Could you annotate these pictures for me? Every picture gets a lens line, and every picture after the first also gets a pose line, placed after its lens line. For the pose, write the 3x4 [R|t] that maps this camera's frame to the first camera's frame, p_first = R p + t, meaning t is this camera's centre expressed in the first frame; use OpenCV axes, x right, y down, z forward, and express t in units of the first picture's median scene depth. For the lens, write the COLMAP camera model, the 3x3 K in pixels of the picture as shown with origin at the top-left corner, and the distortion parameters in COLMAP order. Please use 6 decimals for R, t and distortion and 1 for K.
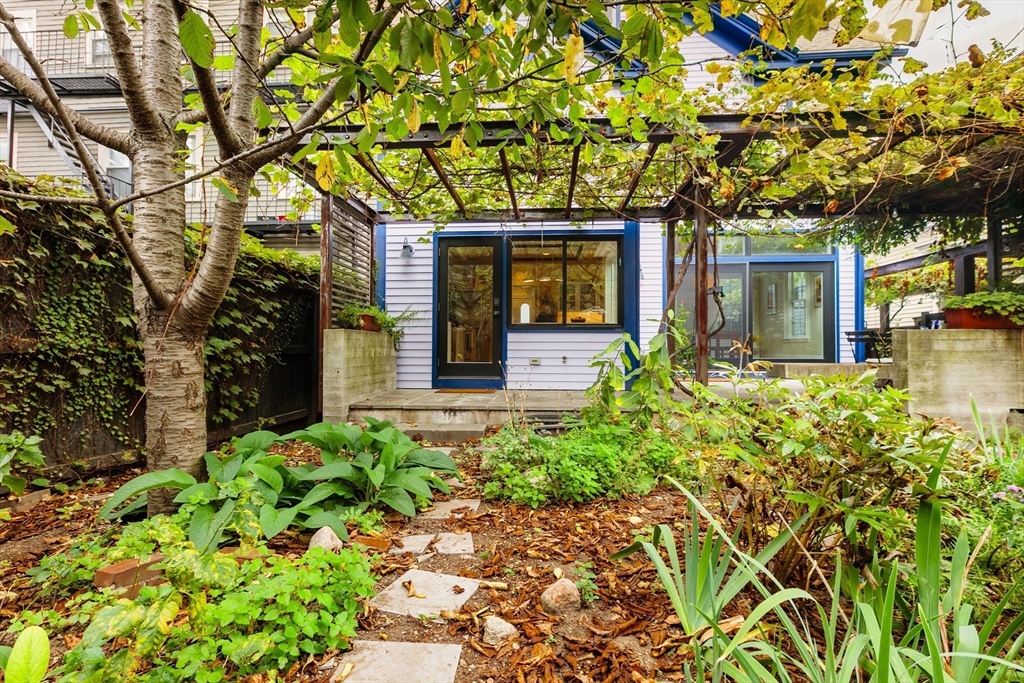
lens RADIAL K [[457.5, 0, 514.1], [0, 457.5, 342.9], [0, 0, 1]] dist [0.004925, -0.000870]
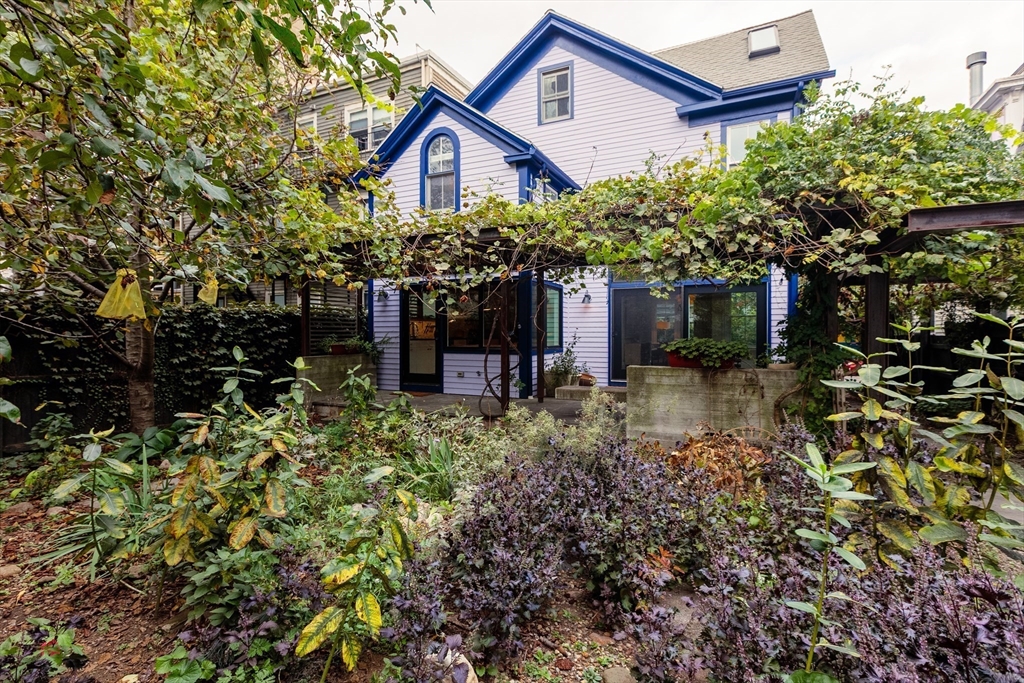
lens RADIAL K [[457.5, 0, 512.8], [0, 457.5, 339.0], [0, 0, 1]] dist [0.004925, -0.000870]
pose [[0.938355, 0.004603, -0.345641, 0.673114], [0.000581, 0.999889, 0.014895, -0.086984], [0.345672, -0.014177, 0.938248, -0.245764]]
